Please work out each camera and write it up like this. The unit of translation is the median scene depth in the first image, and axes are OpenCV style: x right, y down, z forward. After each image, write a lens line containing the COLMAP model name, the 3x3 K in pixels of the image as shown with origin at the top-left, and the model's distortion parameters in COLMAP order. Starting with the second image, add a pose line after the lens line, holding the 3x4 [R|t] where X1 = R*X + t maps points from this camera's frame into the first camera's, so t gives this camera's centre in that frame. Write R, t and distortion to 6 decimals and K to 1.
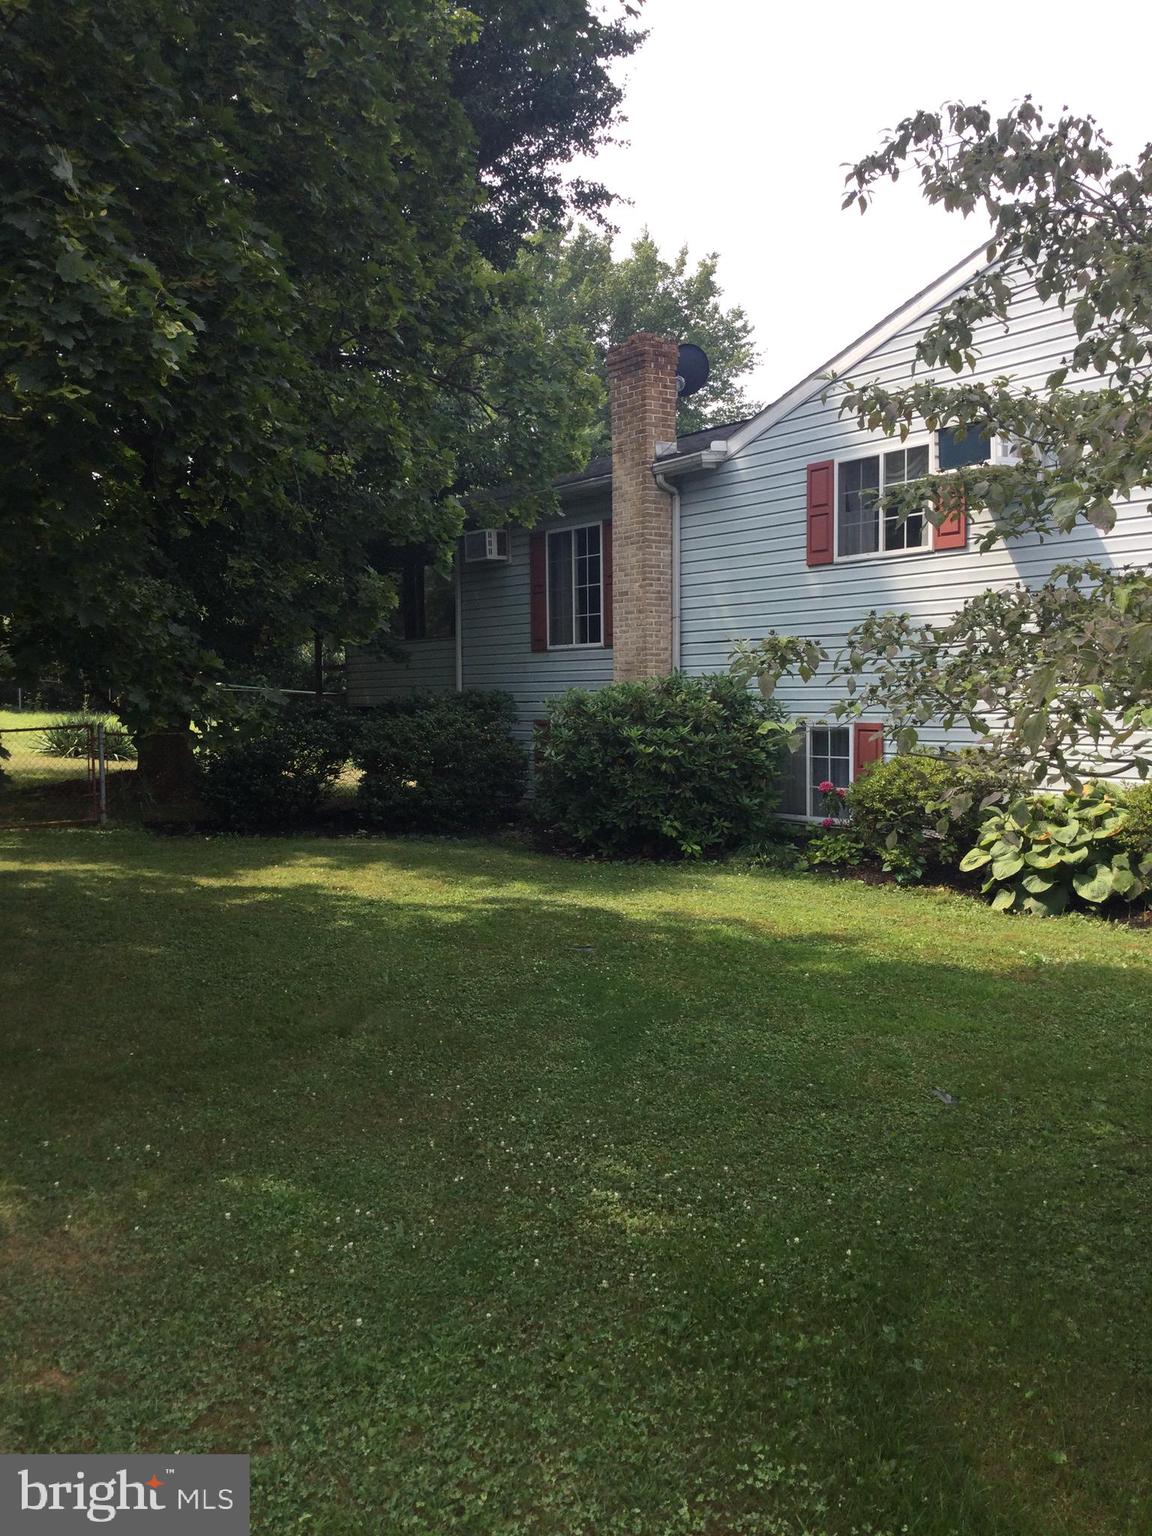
lens RADIAL K [[1398.5, 0, 576.1], [0, 1398.5, 768.2], [0, 0, 1]] dist [0.067252, -0.004843]
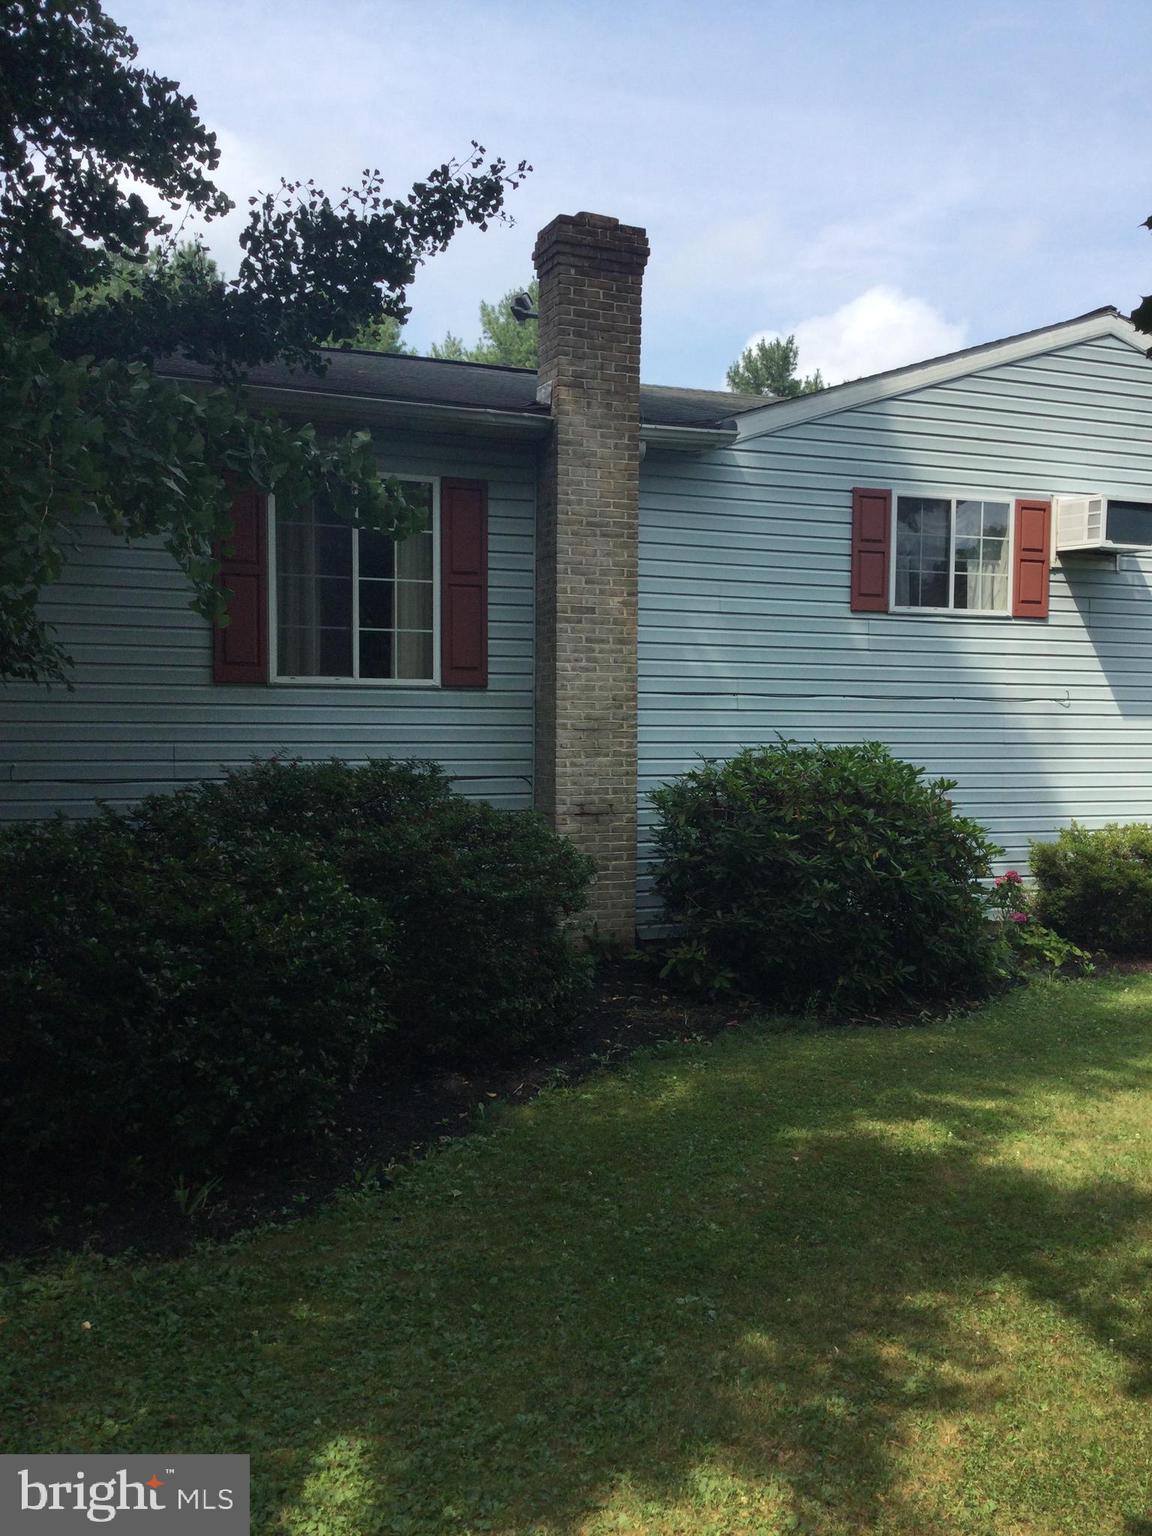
lens RADIAL K [[1398.5, 0, 576.0], [0, 1398.5, 768.3], [0, 0, 1]] dist [0.067252, -0.004843]
pose [[0.218161, -0.015108, 0.975796, -0.675949], [0.041685, 0.999112, 0.006150, -0.064778], [-0.975022, 0.039335, 0.218597, 0.992056]]
